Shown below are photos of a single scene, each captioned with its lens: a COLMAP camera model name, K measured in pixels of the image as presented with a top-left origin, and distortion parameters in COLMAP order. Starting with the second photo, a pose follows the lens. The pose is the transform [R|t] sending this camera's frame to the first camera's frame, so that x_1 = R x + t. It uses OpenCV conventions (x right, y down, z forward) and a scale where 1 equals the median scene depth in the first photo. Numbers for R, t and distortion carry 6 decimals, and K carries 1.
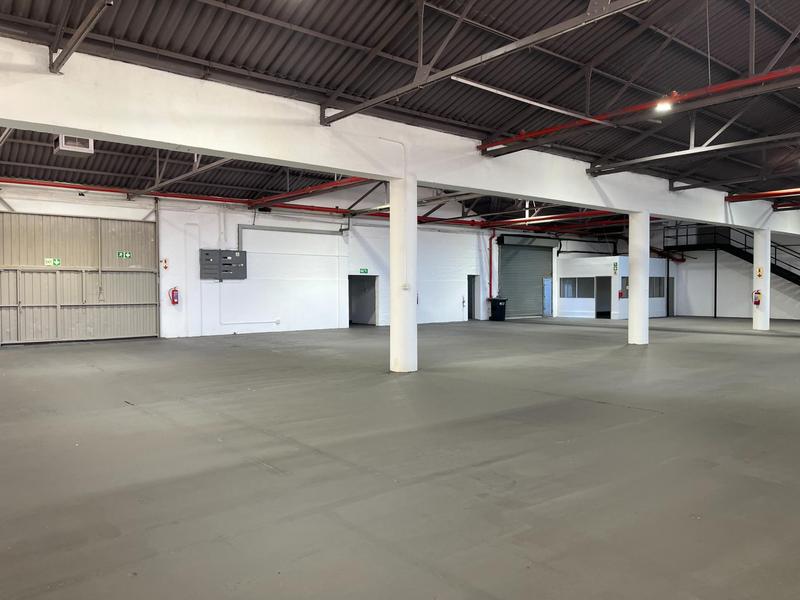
lens RADIAL K [[594.4, 0, 400.0], [0, 594.4, 300.0], [0, 0, 1]] dist [0.068802, -0.098401]
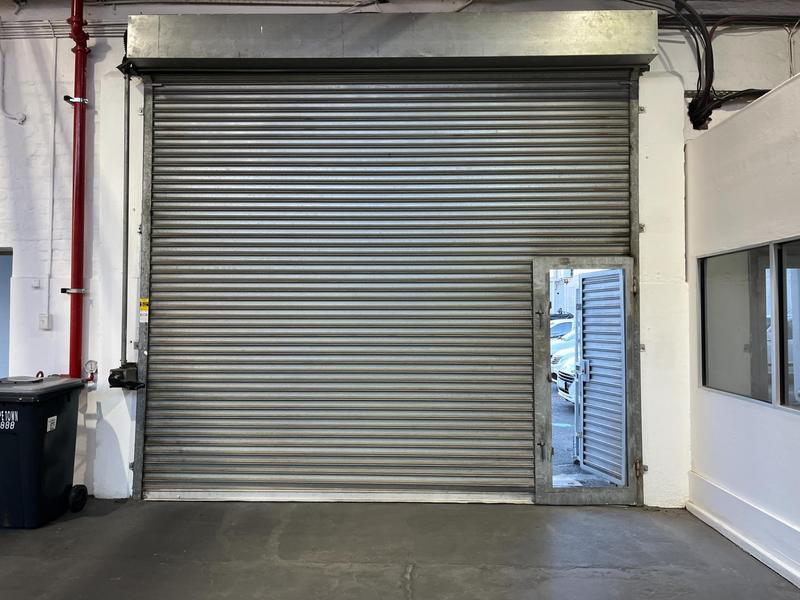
lens RADIAL K [[594.4, 0, 400.0], [0, 594.4, 300.0], [0, 0, 1]] dist [0.068802, -0.098401]
pose [[0.758394, -0.008591, -0.651740, 0.404768], [-0.021454, 0.999042, -0.038133, -0.024217], [0.651443, 0.042903, 0.757483, 1.080760]]
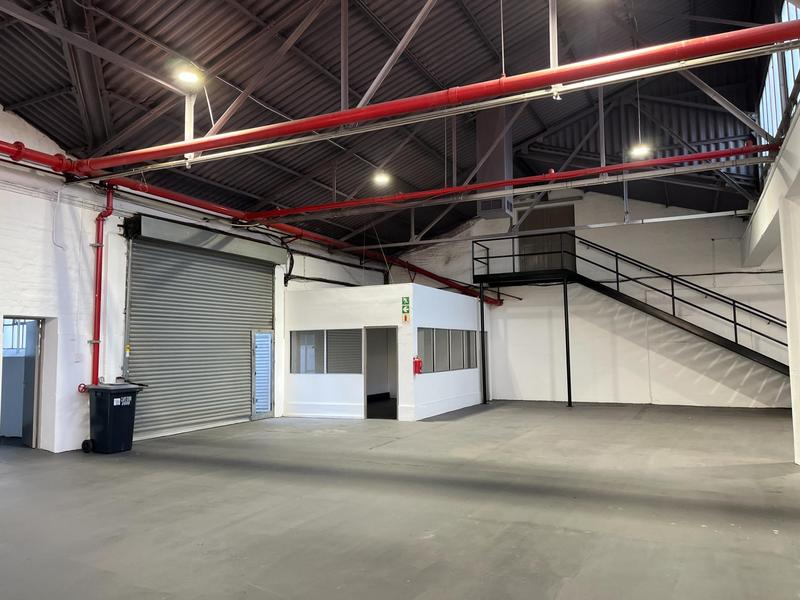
lens RADIAL K [[594.4, 0, 400.0], [0, 594.4, 300.0], [0, 0, 1]] dist [0.068802, -0.098401]
pose [[0.907905, 0.026704, 0.418324, 0.194107], [0.017660, 0.994646, -0.101822, -0.015597], [-0.418803, 0.099832, 0.902573, 0.698208]]
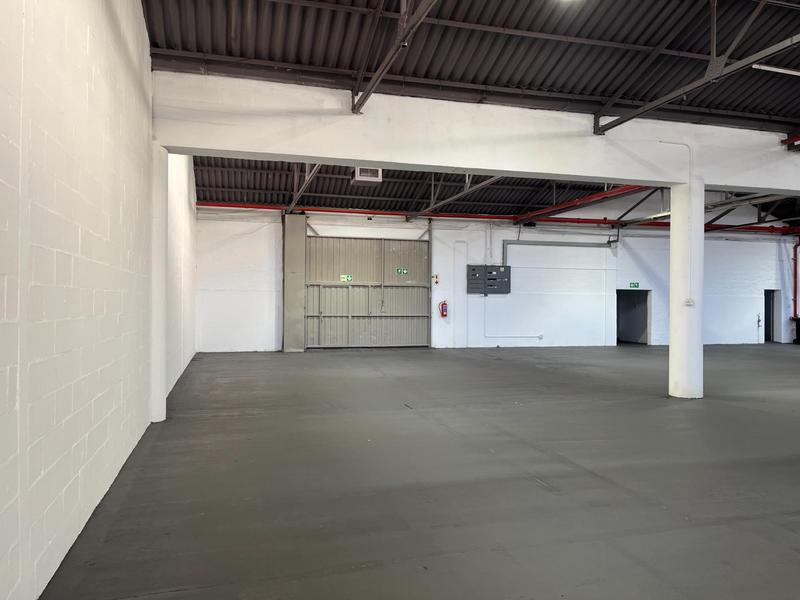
lens RADIAL K [[594.4, 0, 400.0], [0, 594.4, 300.0], [0, 0, 1]] dist [0.068802, -0.098401]
pose [[0.918218, 0.008779, -0.395978, -0.029166], [-0.018277, 0.999629, -0.020218, 0.000004], [0.395653, 0.025801, 0.918038, -0.005742]]
